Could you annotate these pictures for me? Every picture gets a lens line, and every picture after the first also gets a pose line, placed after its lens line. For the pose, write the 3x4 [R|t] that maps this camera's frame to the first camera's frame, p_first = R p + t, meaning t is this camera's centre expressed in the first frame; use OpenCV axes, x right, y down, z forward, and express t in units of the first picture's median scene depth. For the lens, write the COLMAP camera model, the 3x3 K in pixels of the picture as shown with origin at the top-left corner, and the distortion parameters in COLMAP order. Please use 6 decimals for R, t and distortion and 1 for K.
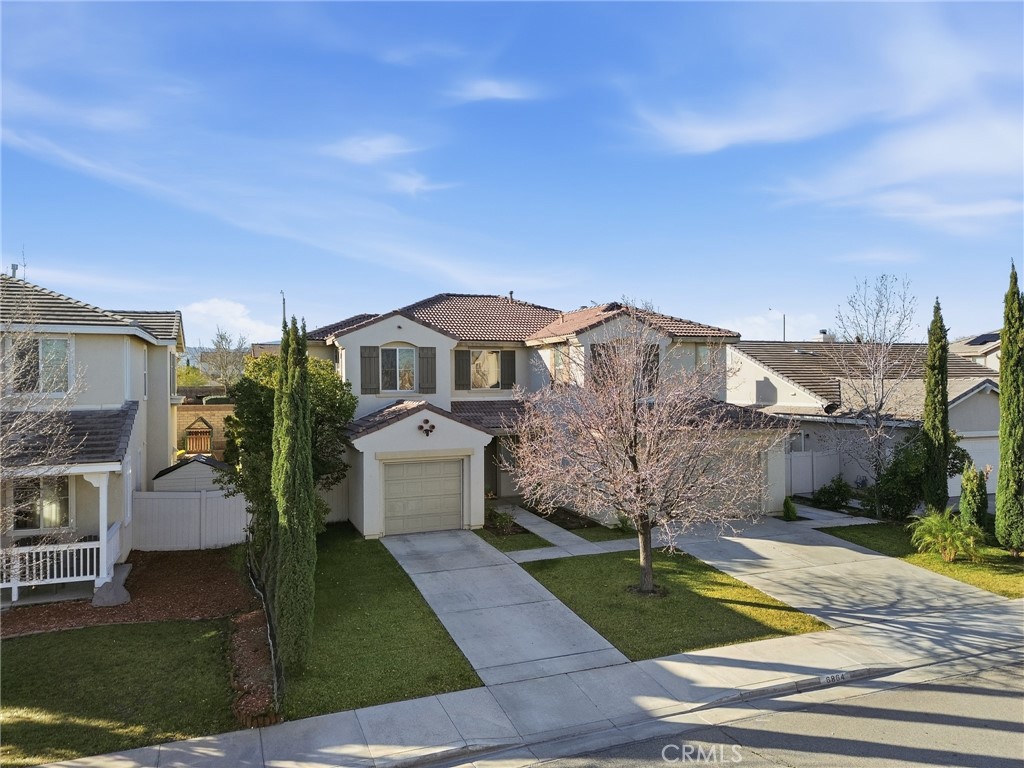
lens RADIAL K [[775.5, 0, 552.1], [0, 775.5, 366.8], [0, 0, 1]] dist [0.070492, -0.074902]
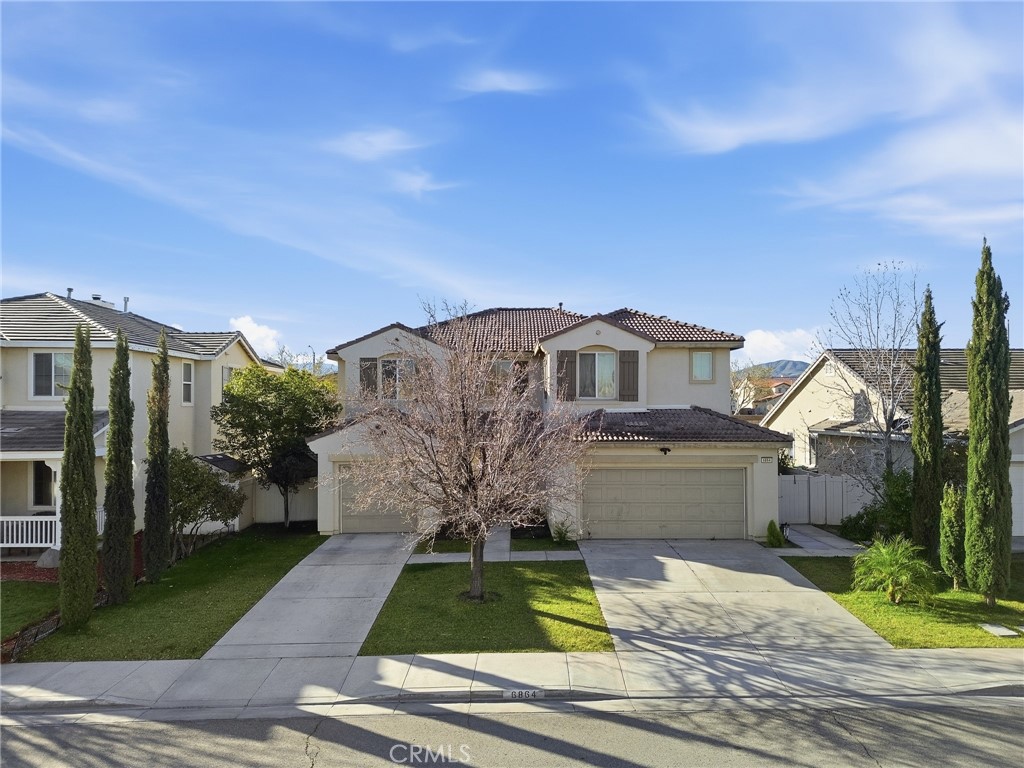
lens RADIAL K [[786.9, 0, 512.0], [0, 786.9, 384.0], [0, 0, 1]] dist [0.073934, -0.065995]
pose [[0.934274, -0.006089, -0.356504, 0.538875], [0.003478, 0.999962, -0.007963, 0.030004], [0.356539, 0.006200, 0.934260, 0.093811]]
